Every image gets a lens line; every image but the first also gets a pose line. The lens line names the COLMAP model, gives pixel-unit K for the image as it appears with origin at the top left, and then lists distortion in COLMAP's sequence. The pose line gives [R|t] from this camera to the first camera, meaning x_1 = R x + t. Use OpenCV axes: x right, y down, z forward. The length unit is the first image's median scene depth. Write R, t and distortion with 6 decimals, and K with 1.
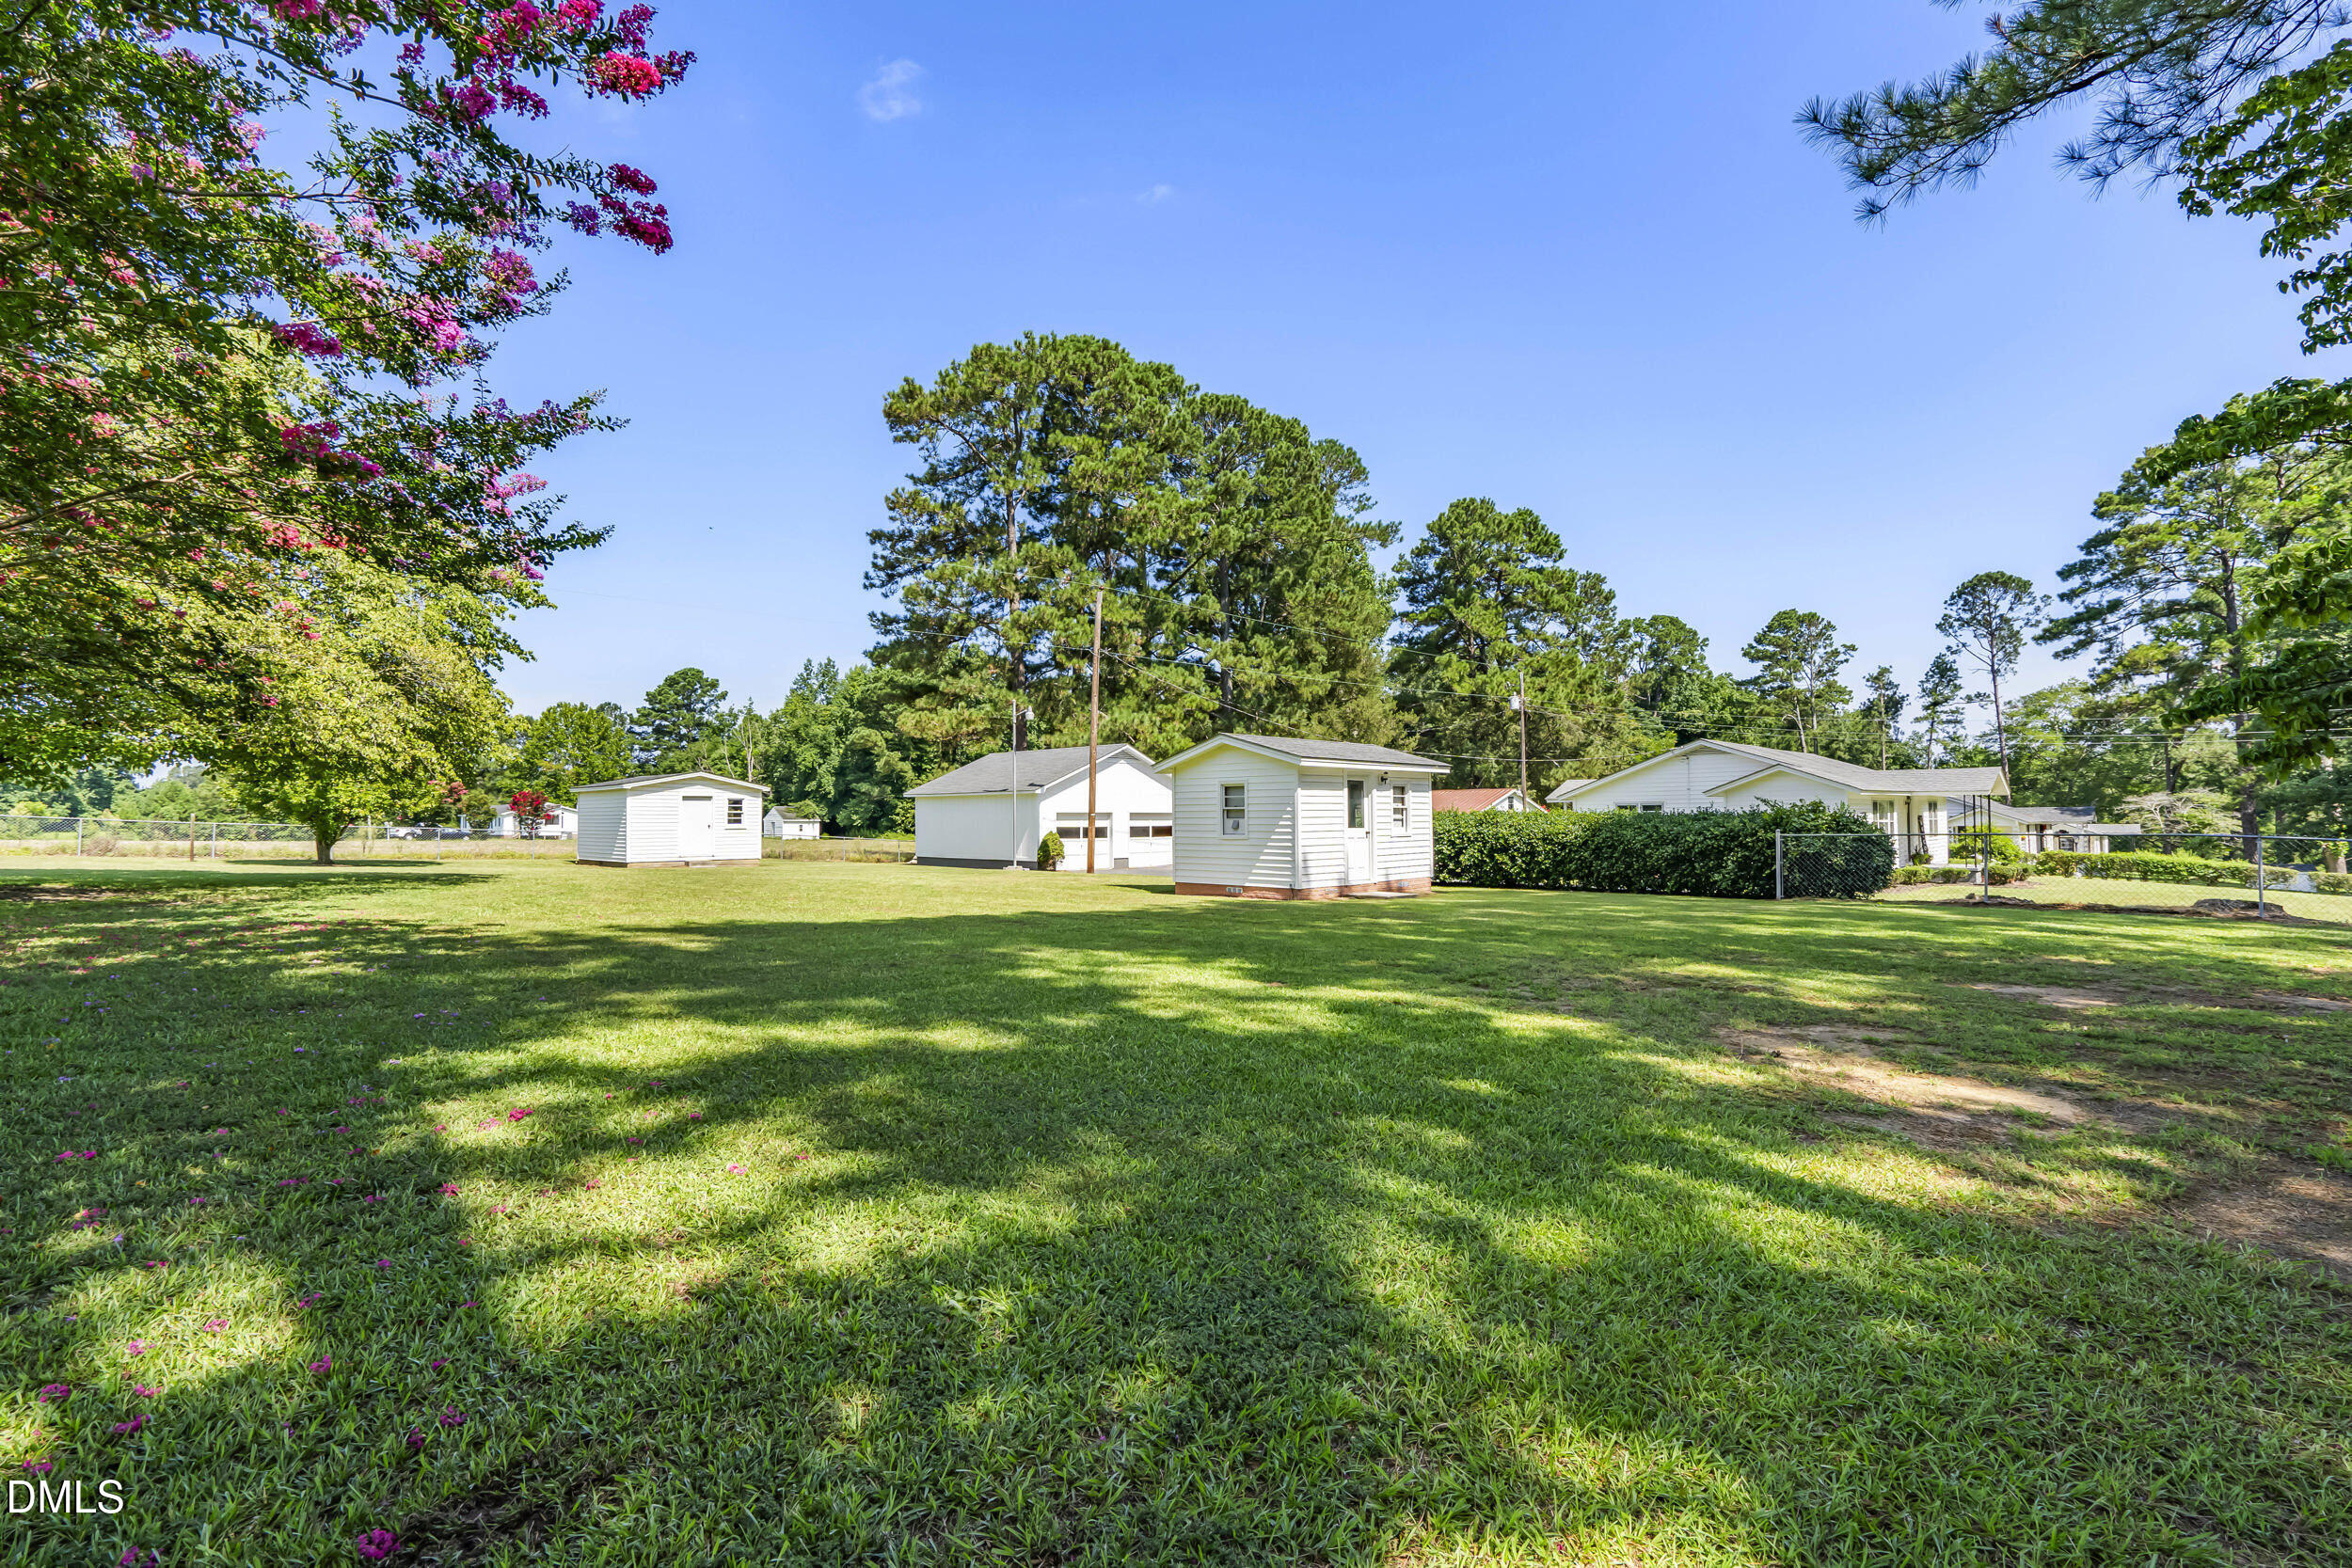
lens RADIAL K [[1078.6, 0, 1178.6], [0, 1078.6, 781.9], [0, 0, 1]] dist [-0.000322, 0.000357]
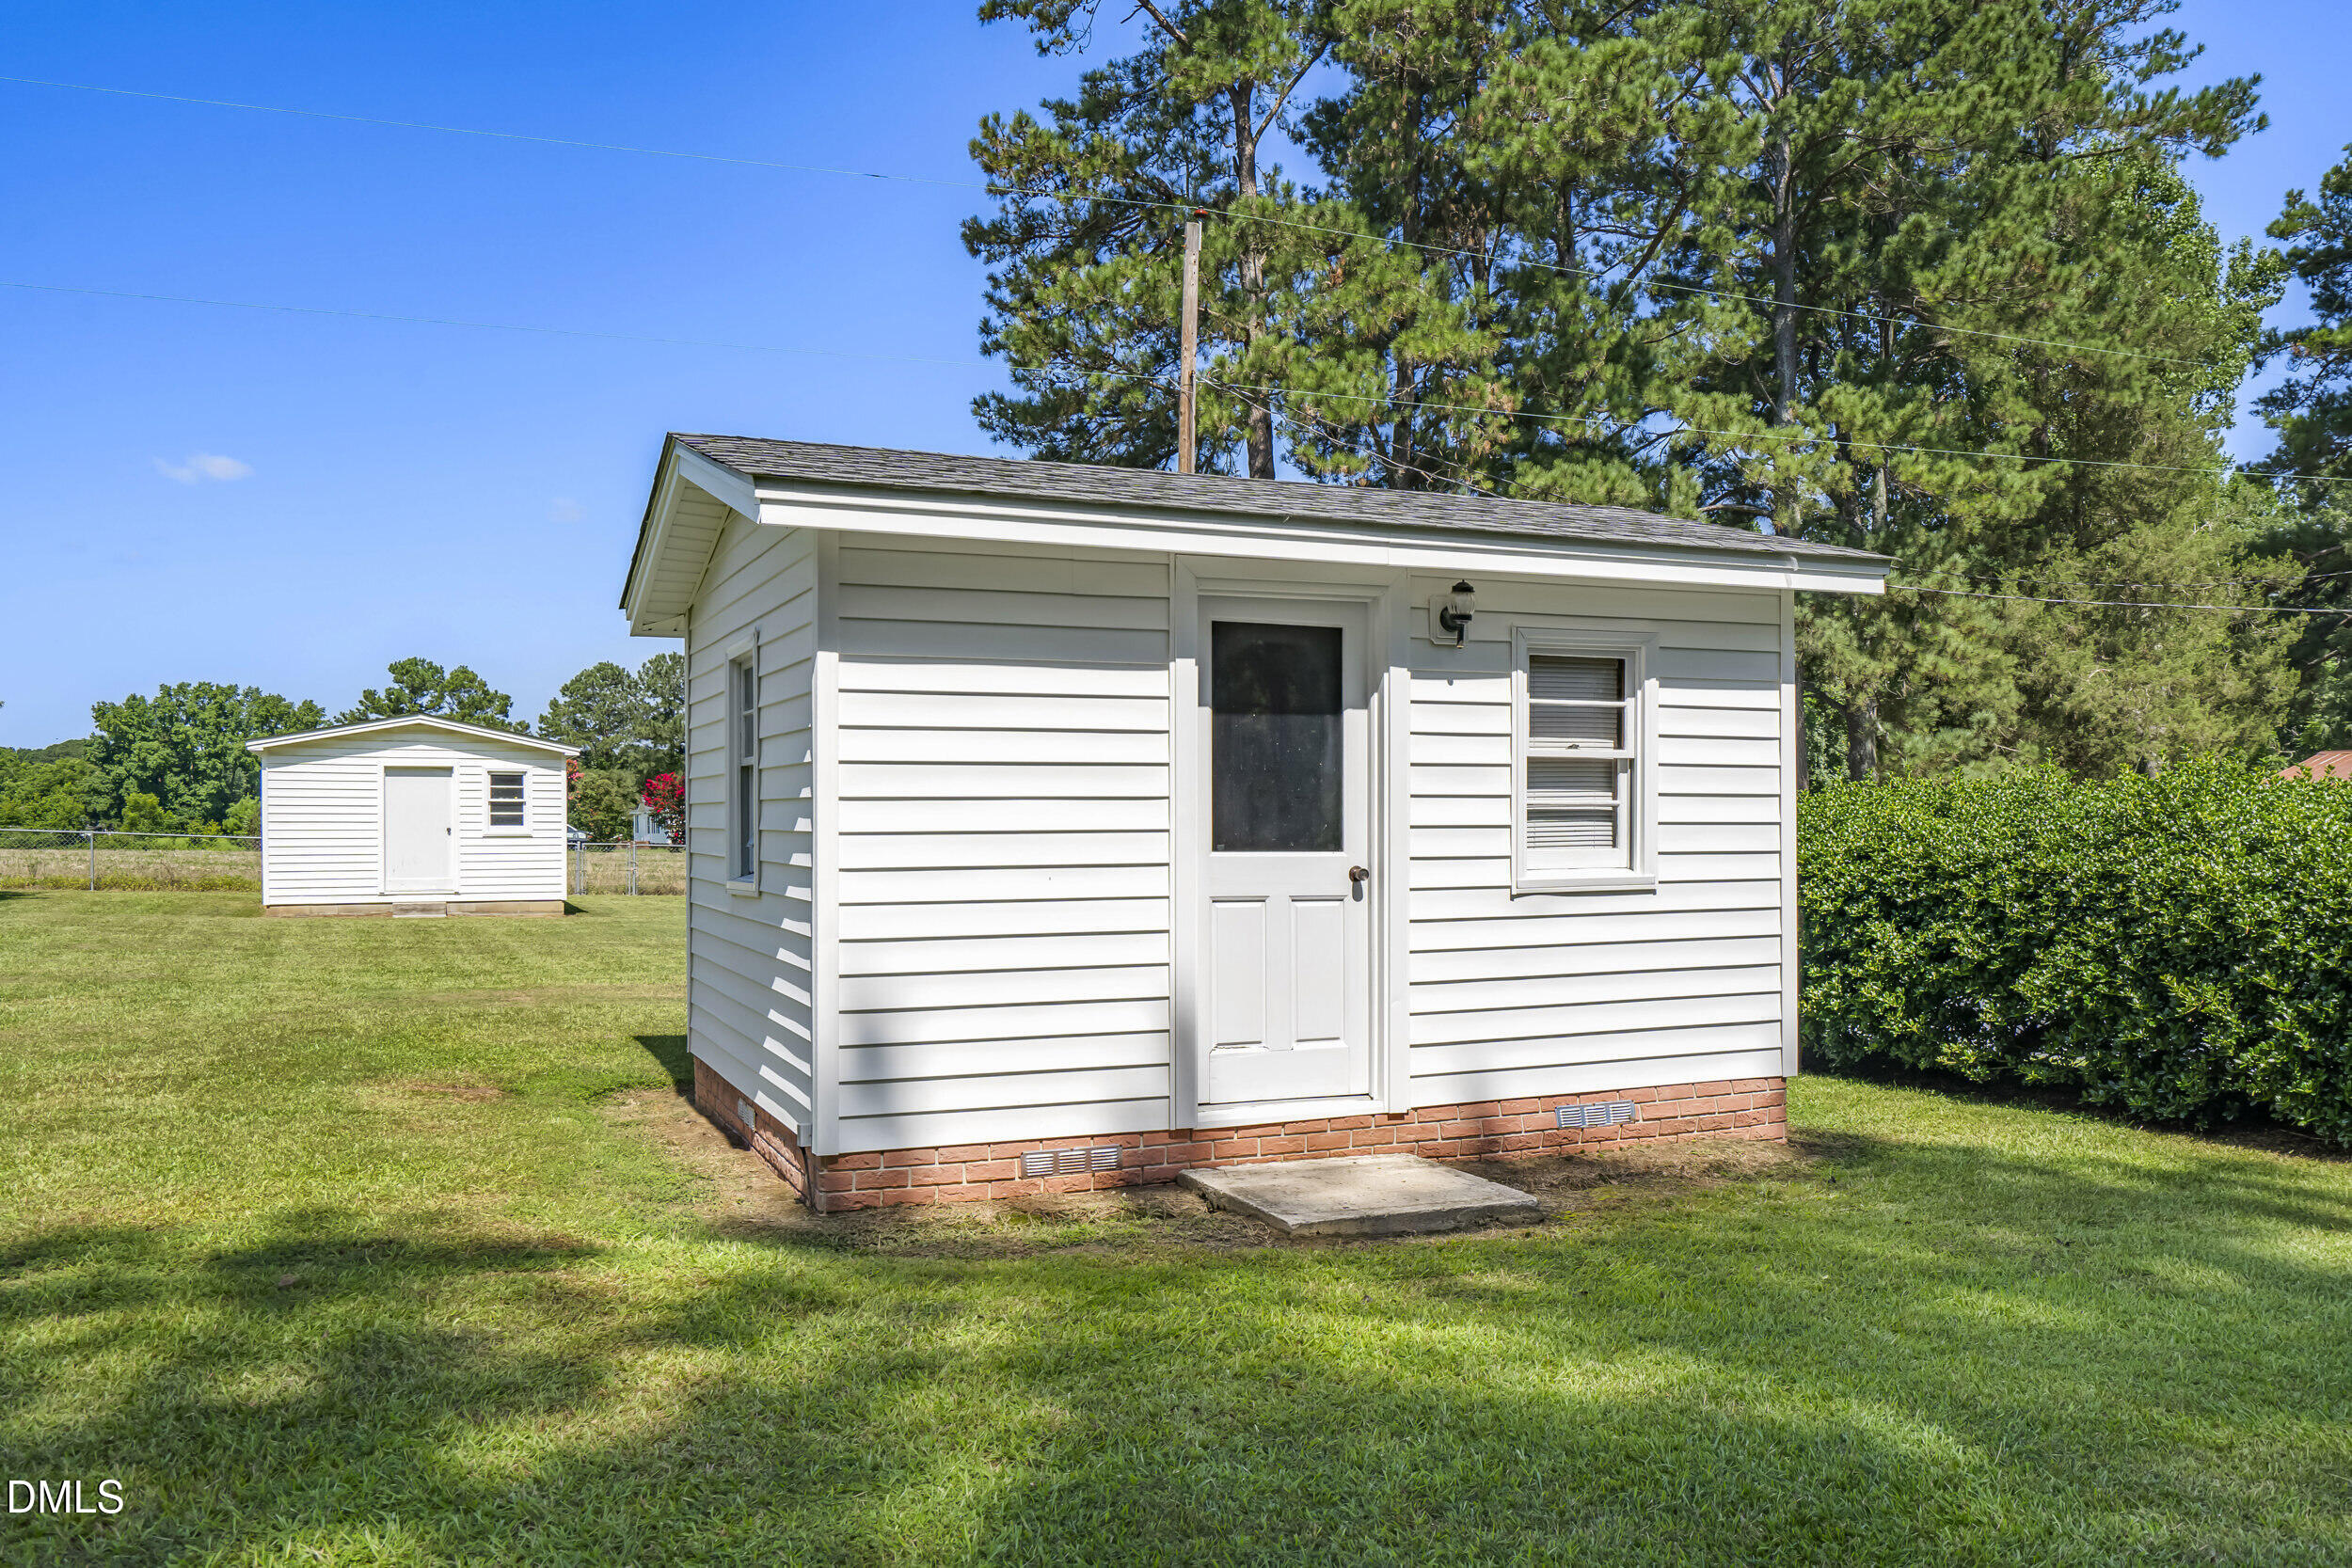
lens RADIAL K [[1799.6, 0, 1156.7], [0, 1799.6, 856.9], [0, 0, 1]] dist [-0.005487, -0.005638]
pose [[0.921706, 0.010650, -0.387744, 0.107709], [0.010582, 0.998560, 0.052584, 0.009620], [0.387746, -0.052570, 0.920266, 0.258718]]
